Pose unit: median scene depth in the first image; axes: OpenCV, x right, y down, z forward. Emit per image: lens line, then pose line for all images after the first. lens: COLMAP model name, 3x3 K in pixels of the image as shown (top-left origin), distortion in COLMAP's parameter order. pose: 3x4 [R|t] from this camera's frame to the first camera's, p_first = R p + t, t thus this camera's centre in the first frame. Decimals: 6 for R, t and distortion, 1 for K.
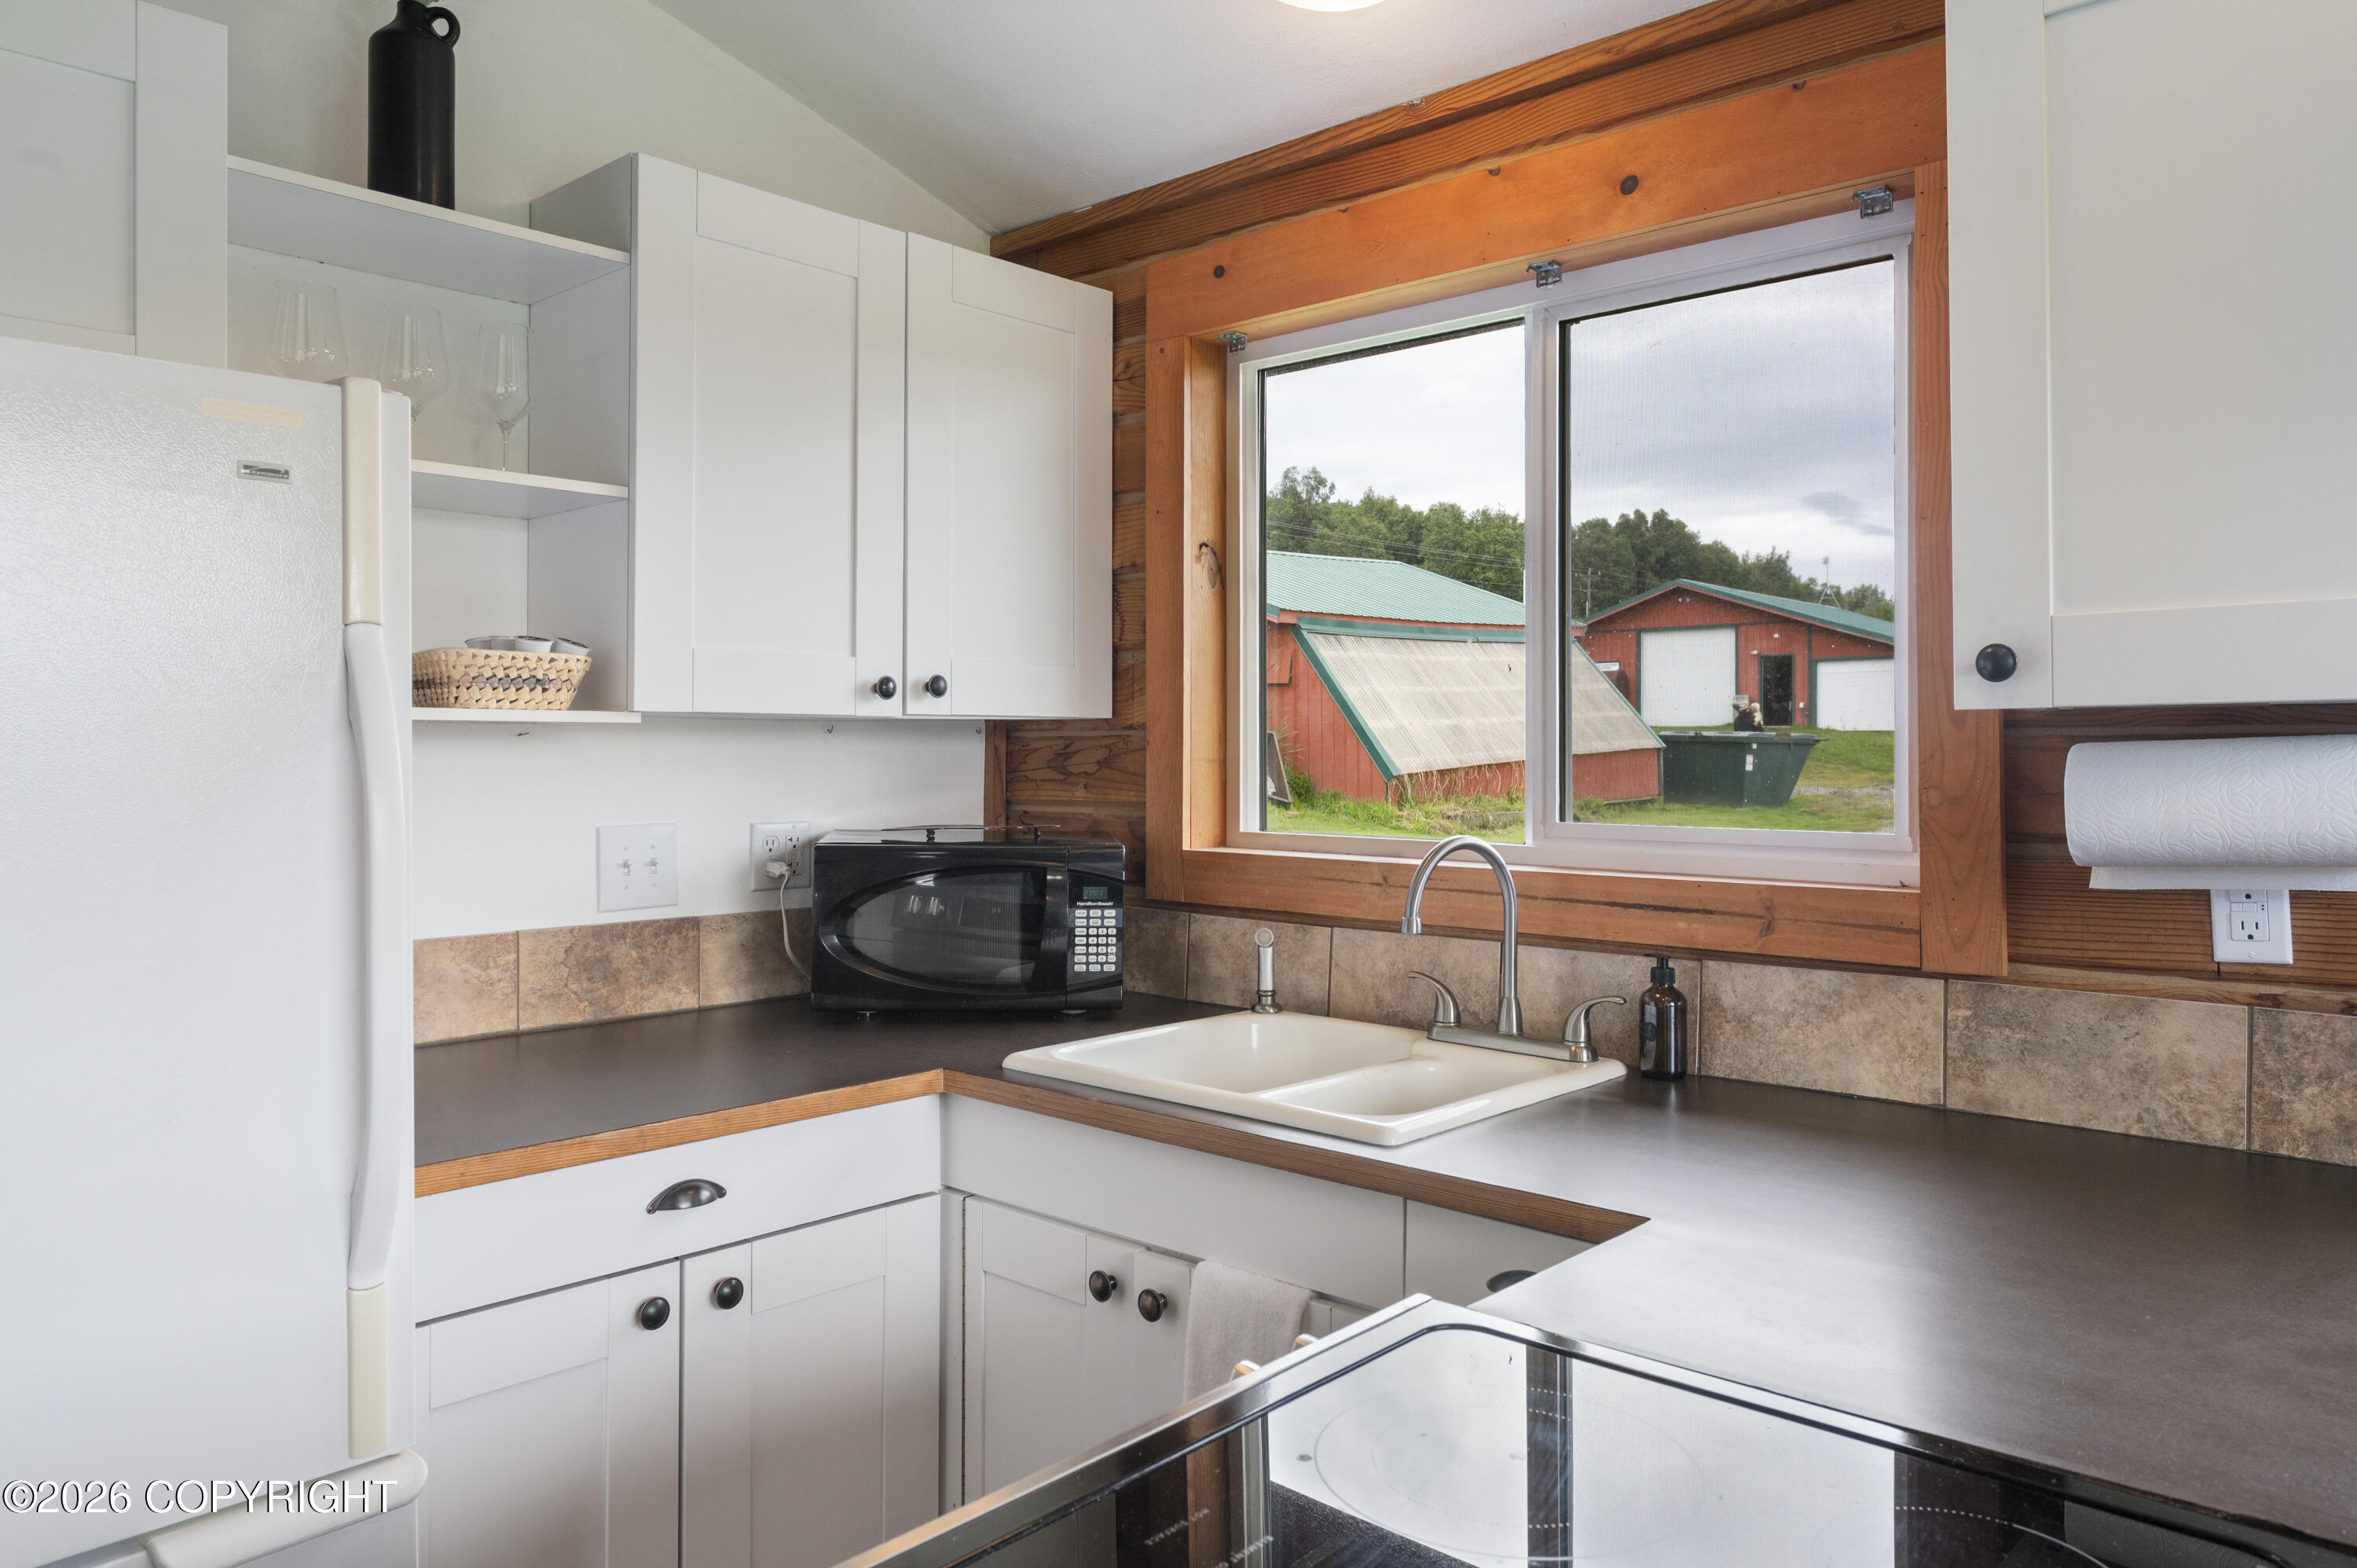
lens RADIAL K [[1583.3, 0, 1170.4], [0, 1583.3, 747.1], [0, 0, 1]] dist [0.001242, -0.001325]
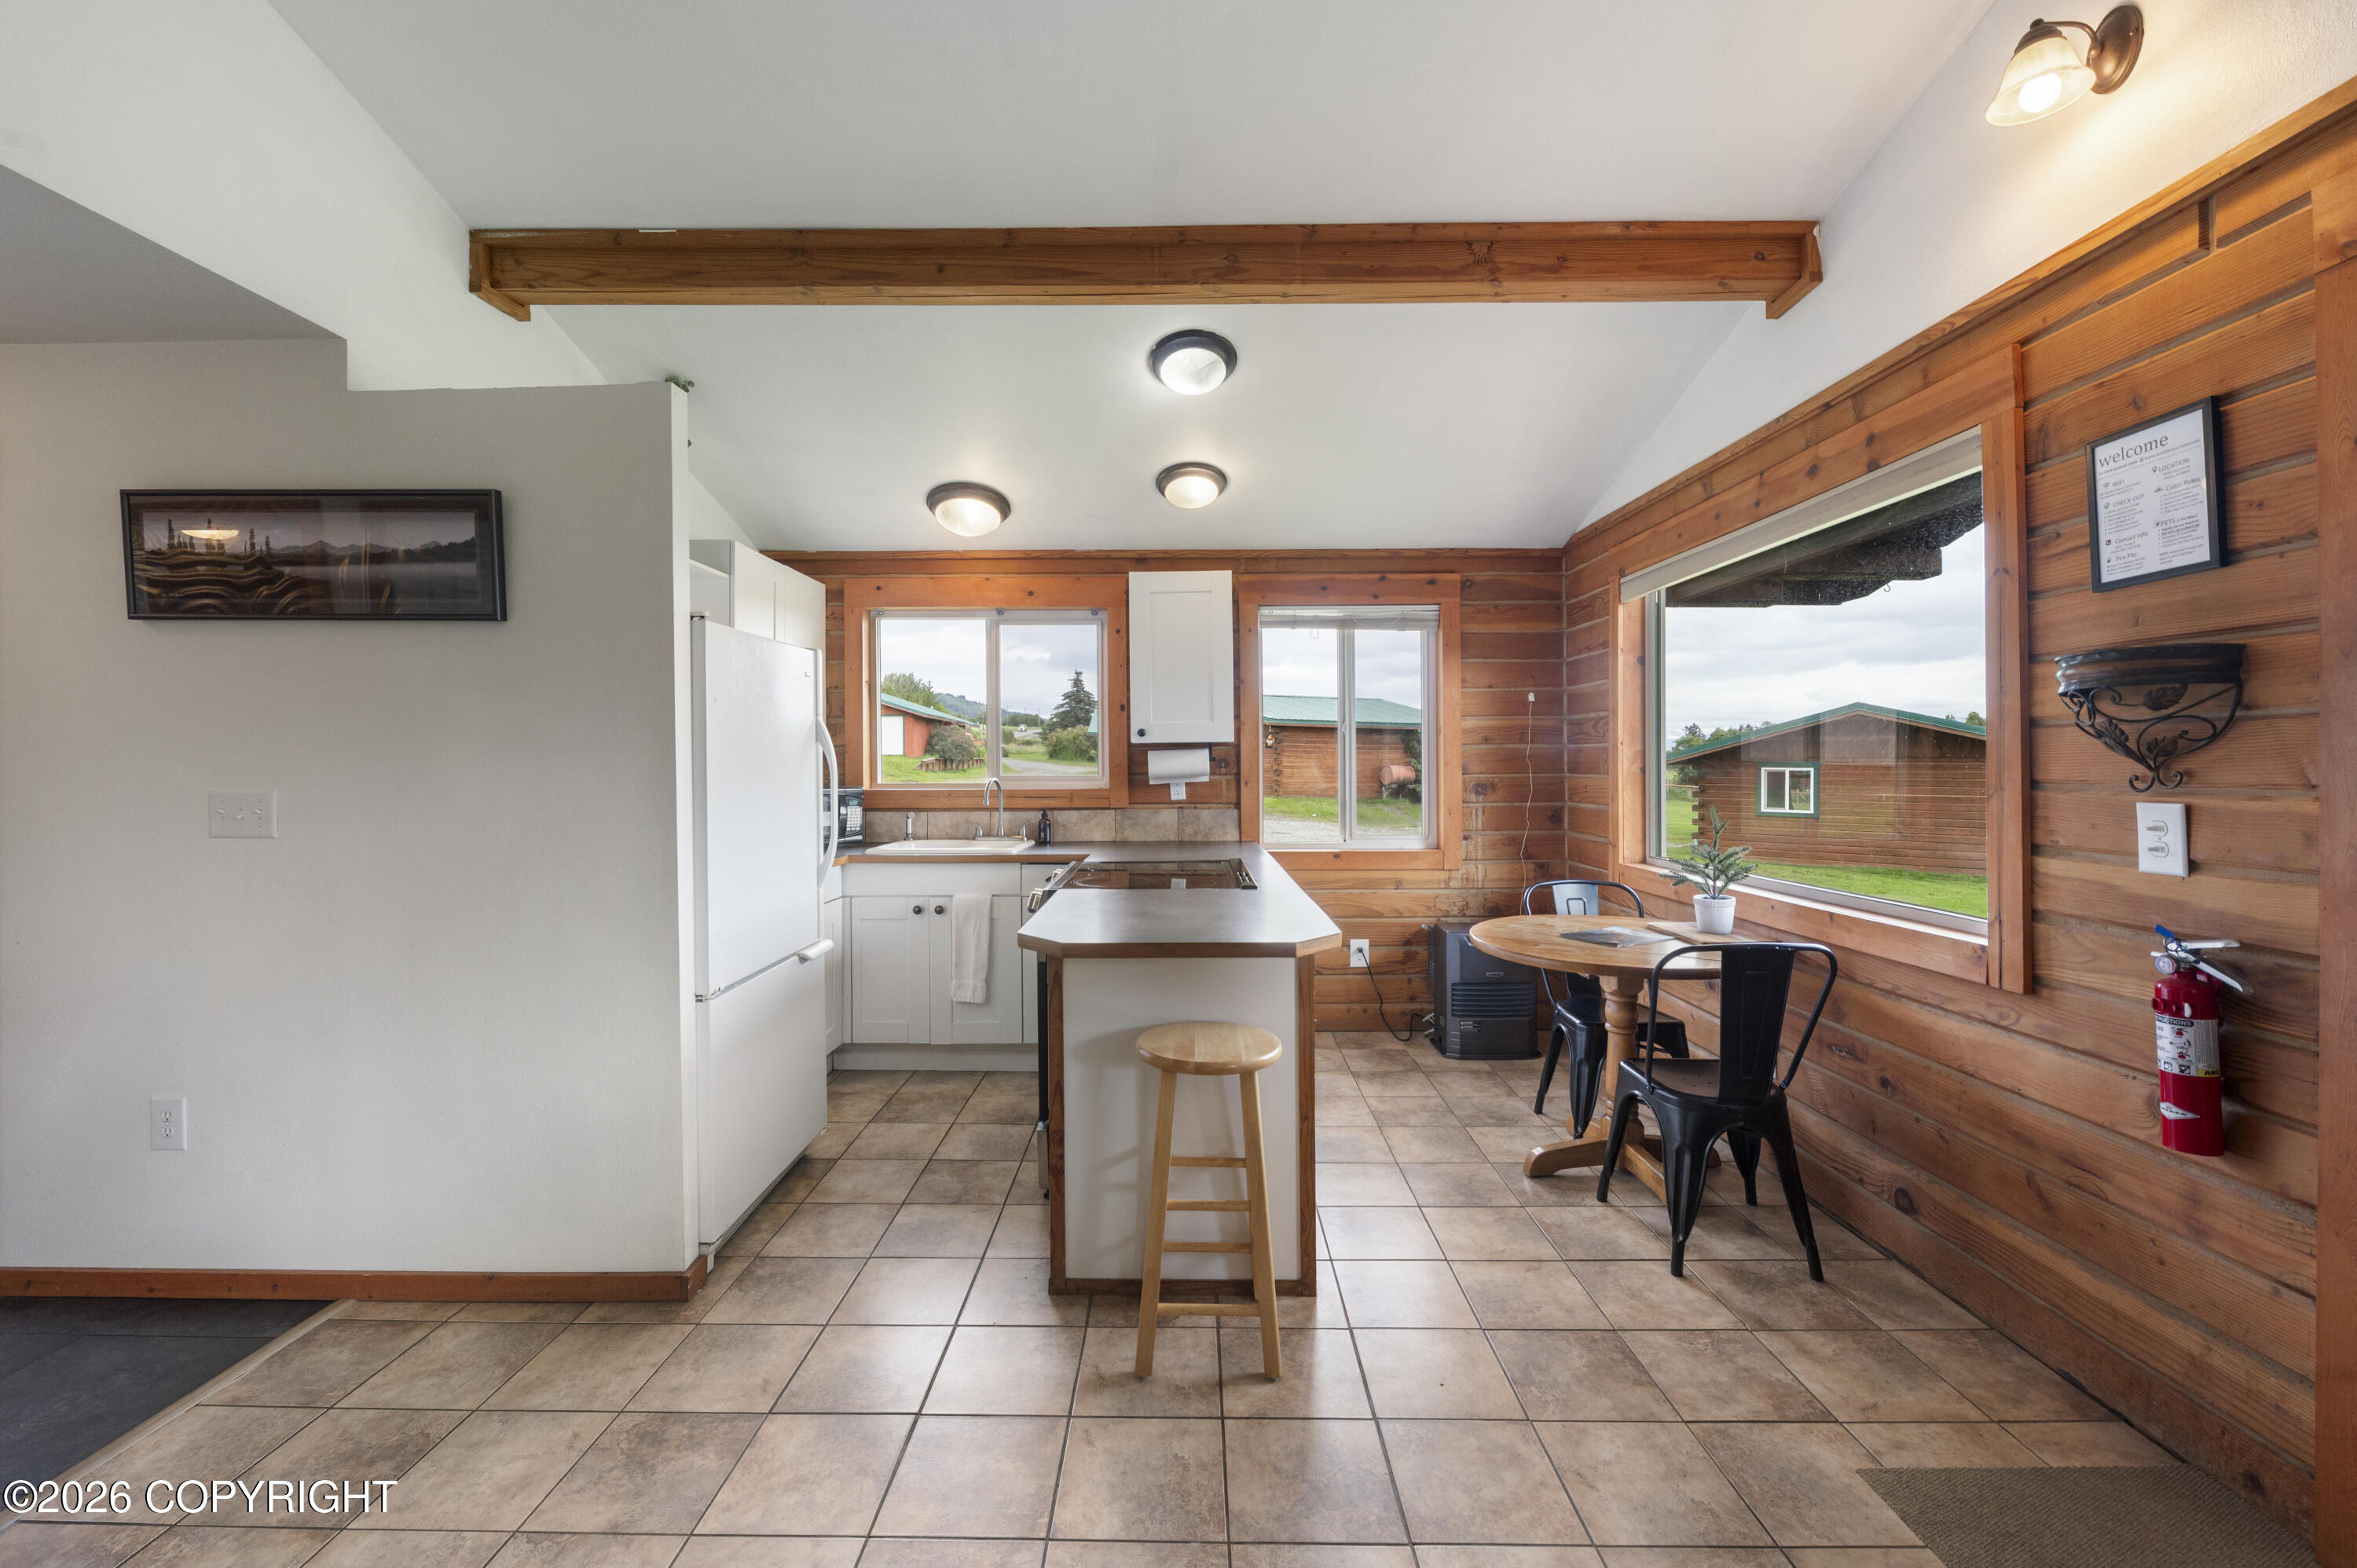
lens RADIAL K [[942.2, 0, 1171.3], [0, 942.2, 780.0], [0, 0, 1]] dist [-0.009448, 0.000303]
pose [[0.745712, -0.015077, 0.666098, -0.872781], [0.004530, 0.999836, 0.017559, 0.025808], [-0.666253, -0.010076, 0.745657, -0.771290]]
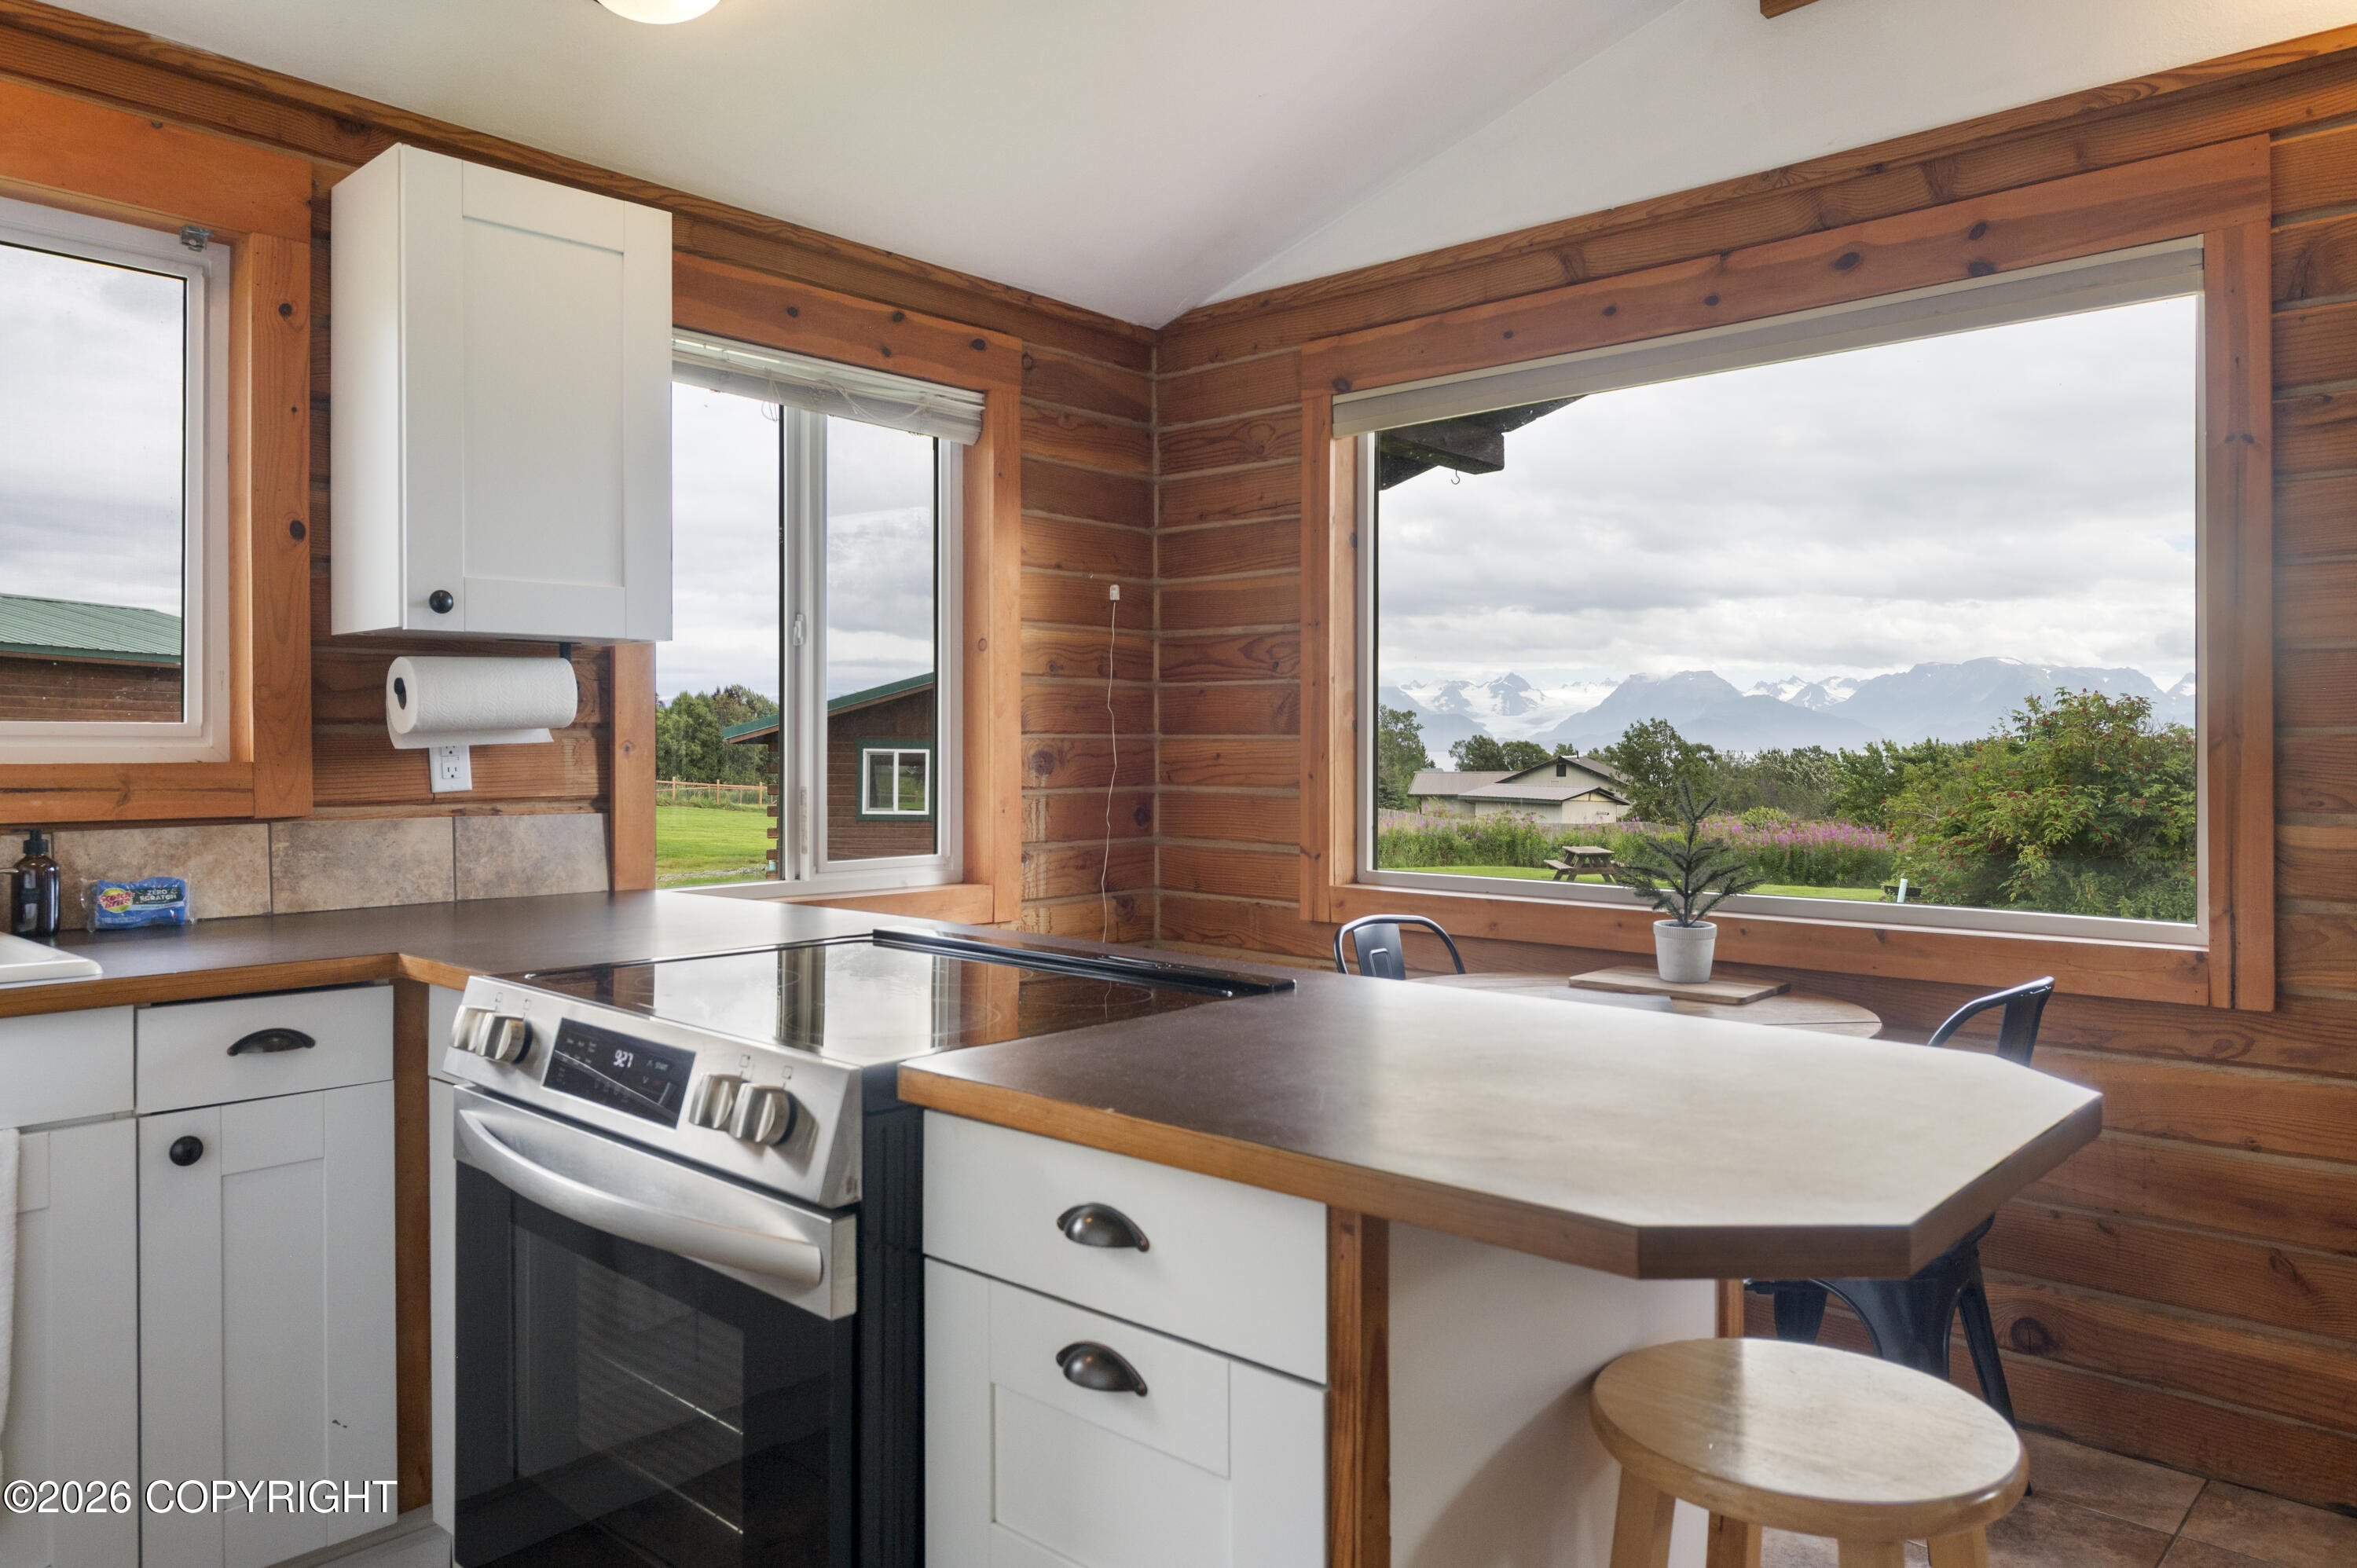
lens RADIAL K [[1583.3, 0, 1171.8], [0, 1583.3, 744.1], [0, 0, 1]] dist [0.001242, -0.001325]
pose [[-0.001560, 0.001095, 0.999998, -0.789536], [-0.003035, 0.999995, -0.001100, 0.066460], [-0.999994, -0.003036, -0.001556, 0.180882]]
